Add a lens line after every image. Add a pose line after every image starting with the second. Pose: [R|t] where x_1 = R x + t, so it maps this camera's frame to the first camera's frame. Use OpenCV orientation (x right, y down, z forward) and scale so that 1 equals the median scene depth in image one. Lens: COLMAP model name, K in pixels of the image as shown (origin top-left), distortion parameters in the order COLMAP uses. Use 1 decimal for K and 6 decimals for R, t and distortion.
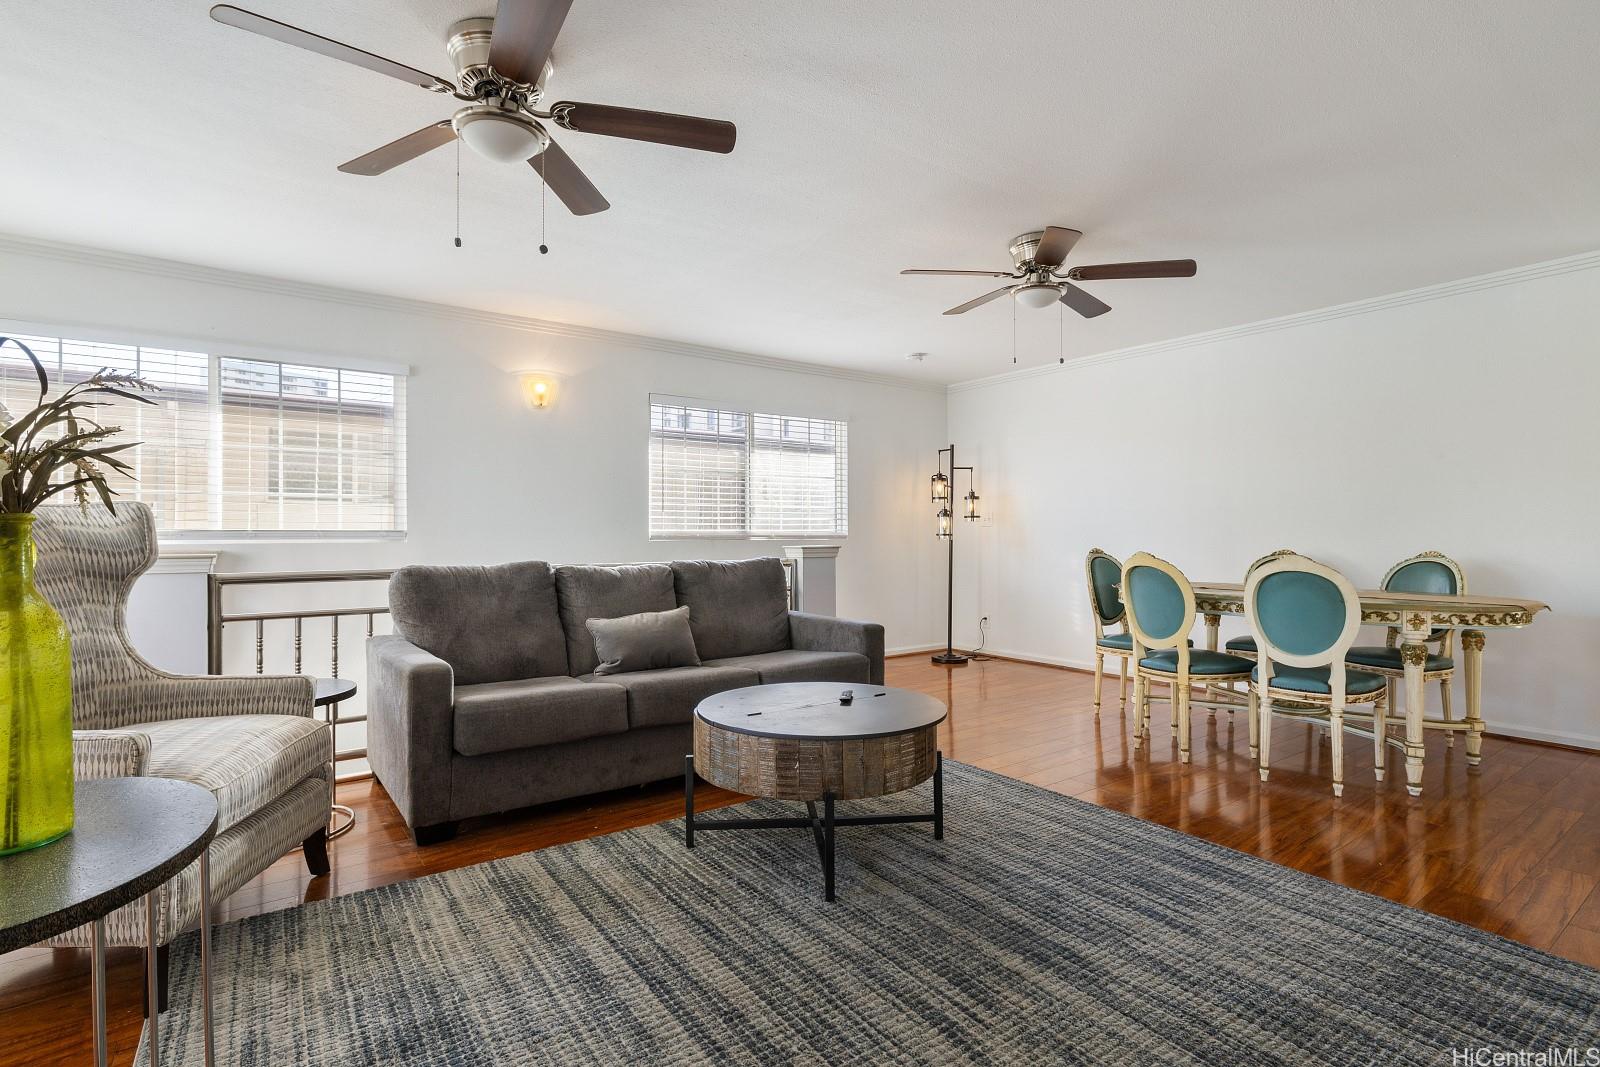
lens RADIAL K [[767.3, 0, 800.0], [0, 767.3, 533.5], [0, 0, 1]] dist [-0.000098, -0.000021]
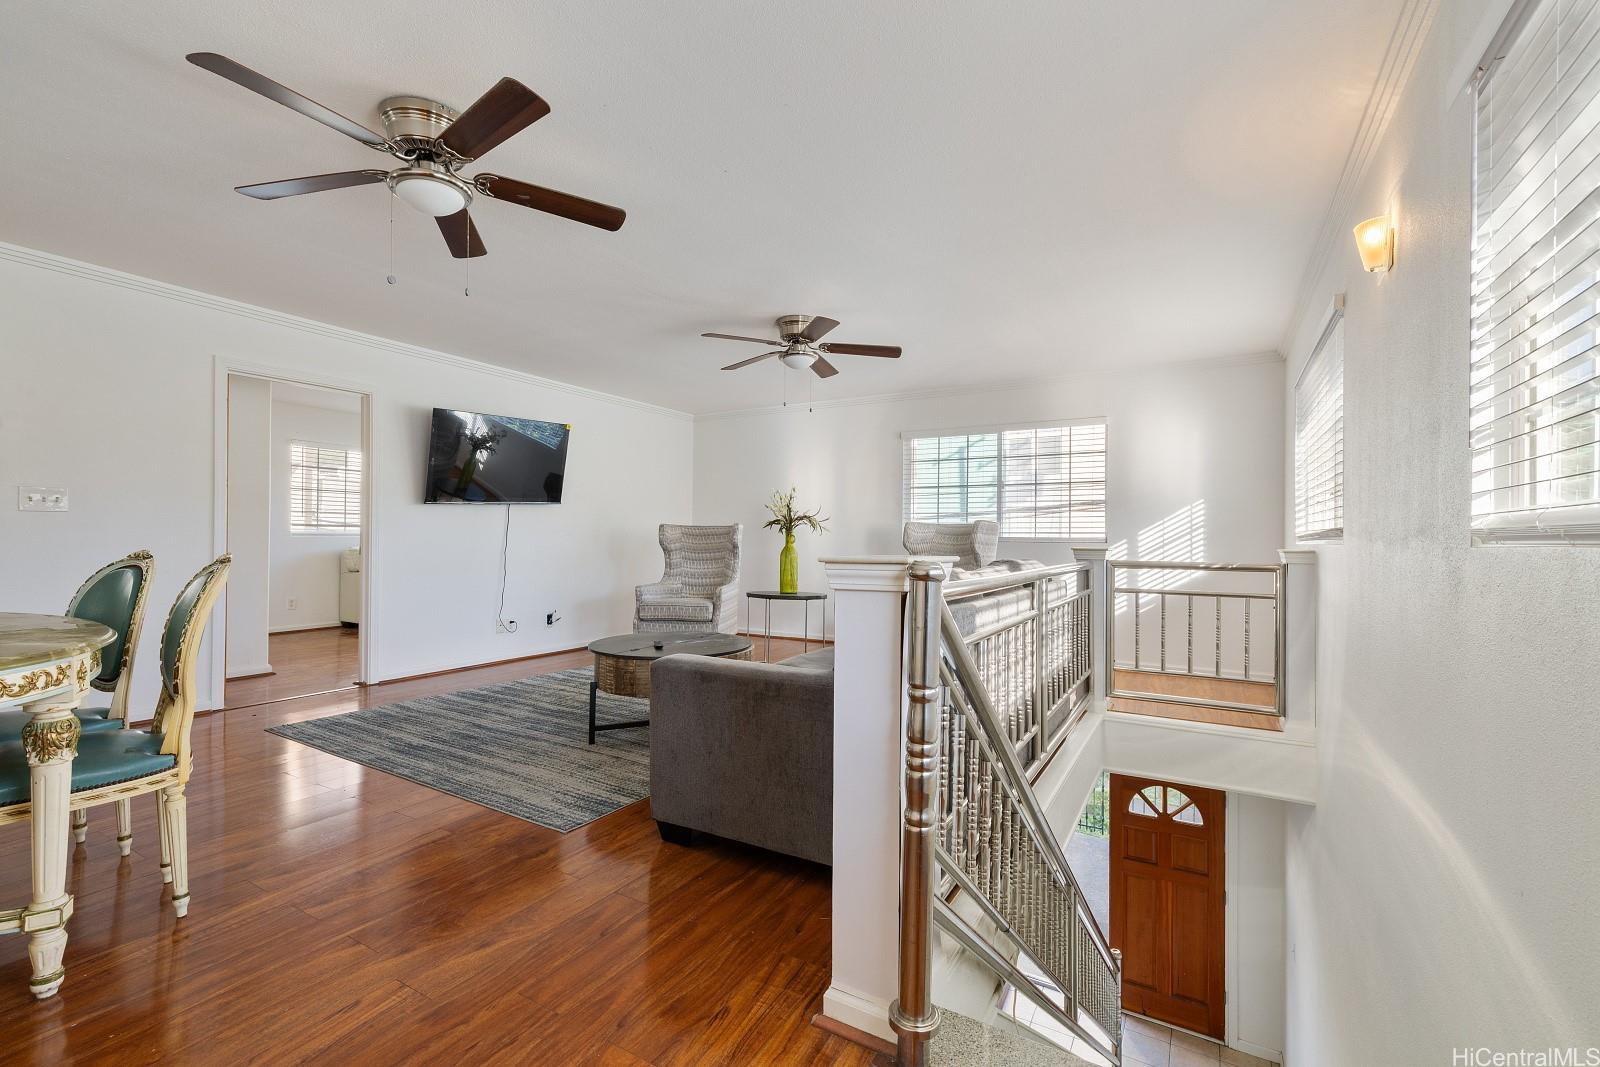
lens RADIAL K [[695.8, 0, 800.0], [0, 695.8, 533.5], [0, 0, 1]] dist [-0.000879, -0.000161]
pose [[-0.921633, -0.000855, -0.388061, 0.347444], [0.001303, 0.999985, -0.005298, 0.013196], [0.388059, -0.005388, -0.921619, 2.512786]]
